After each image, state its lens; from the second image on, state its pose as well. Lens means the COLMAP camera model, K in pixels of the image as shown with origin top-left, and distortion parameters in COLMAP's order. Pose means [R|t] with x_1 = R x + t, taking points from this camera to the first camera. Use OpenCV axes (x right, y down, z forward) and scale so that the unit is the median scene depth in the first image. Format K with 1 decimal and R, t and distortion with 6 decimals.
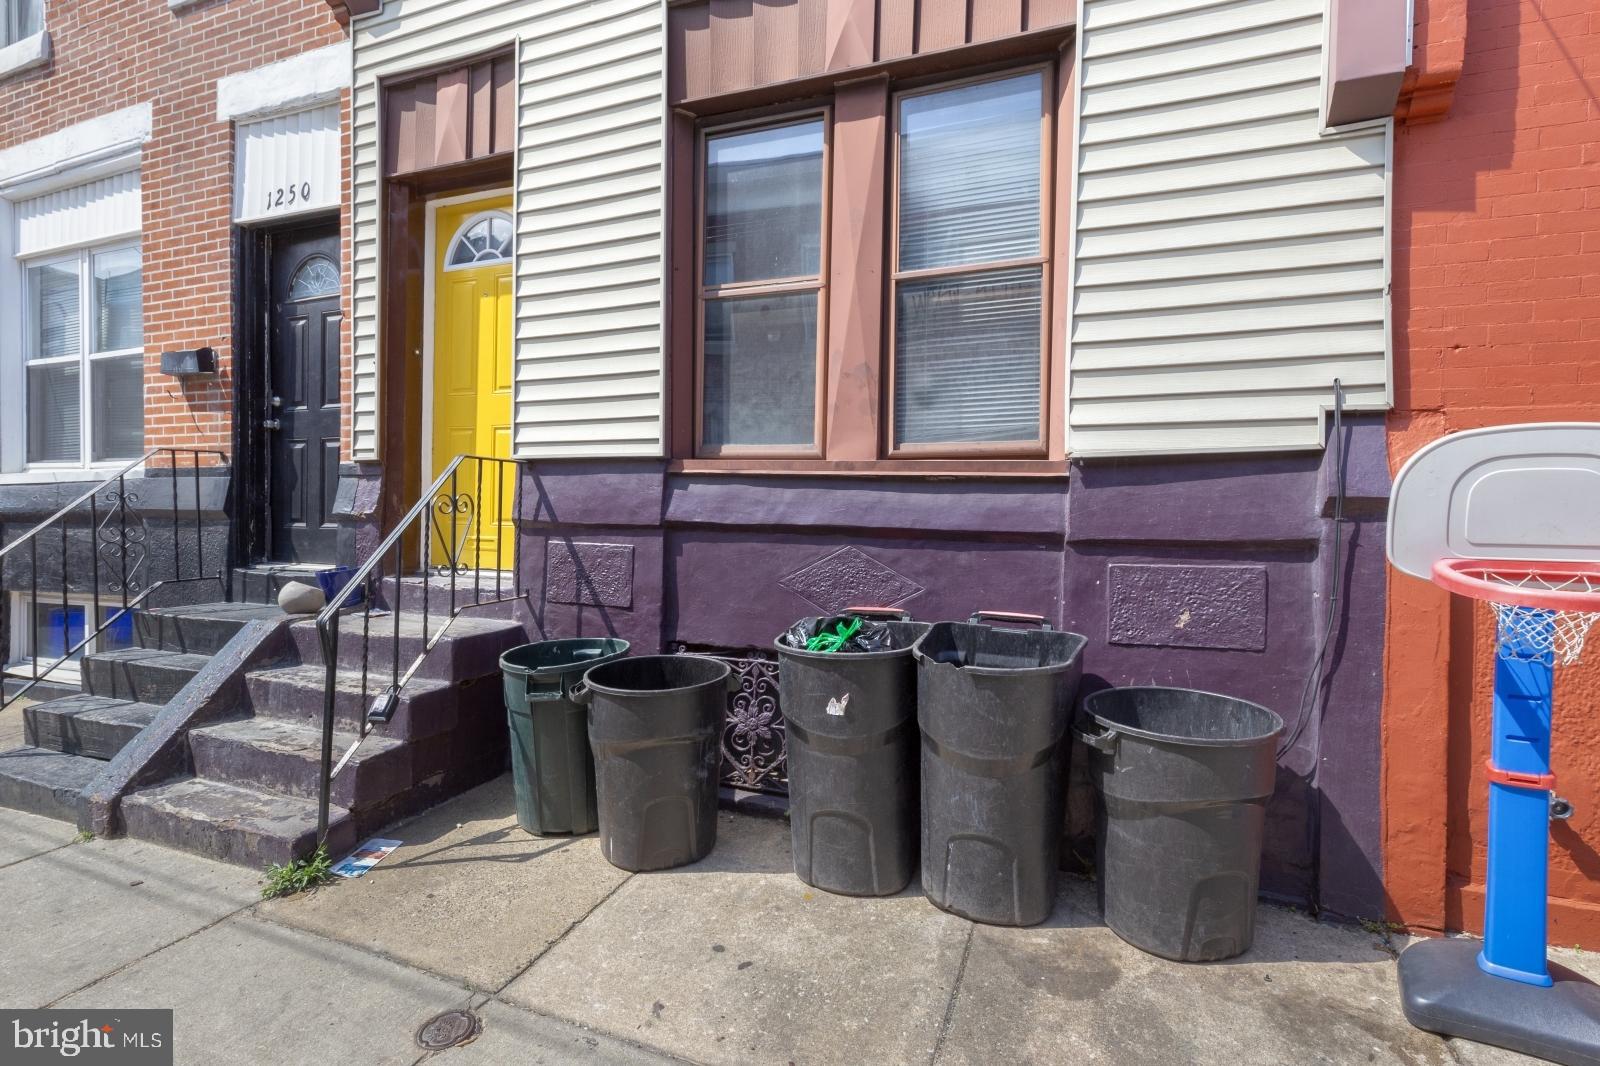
lens RADIAL K [[733.3, 0, 794.6], [0, 733.3, 537.2], [0, 0, 1]] dist [0.009120, -0.000209]
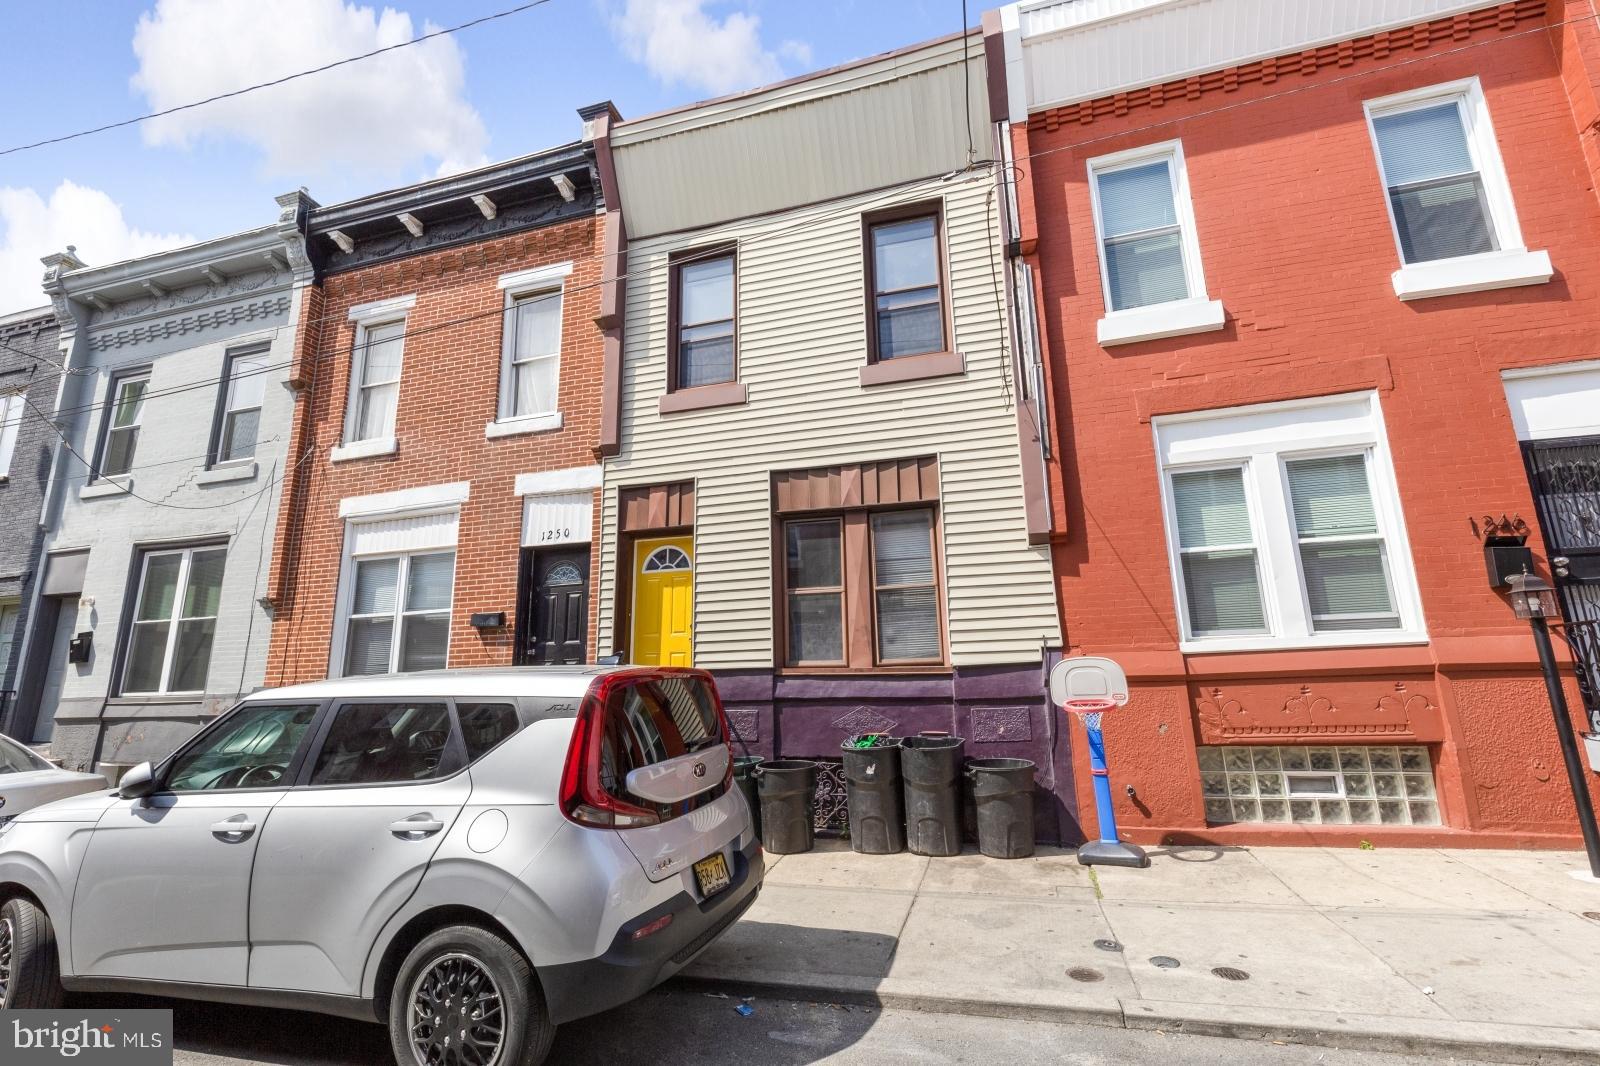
lens RADIAL K [[733.3, 0, 794.6], [0, 733.3, 537.2], [0, 0, 1]] dist [0.009120, -0.000209]
pose [[0.993016, -0.008236, 0.117692, -0.394169], [0.036154, 0.970811, -0.237103, 0.035134], [-0.112304, 0.239702, 0.964329, -1.275824]]
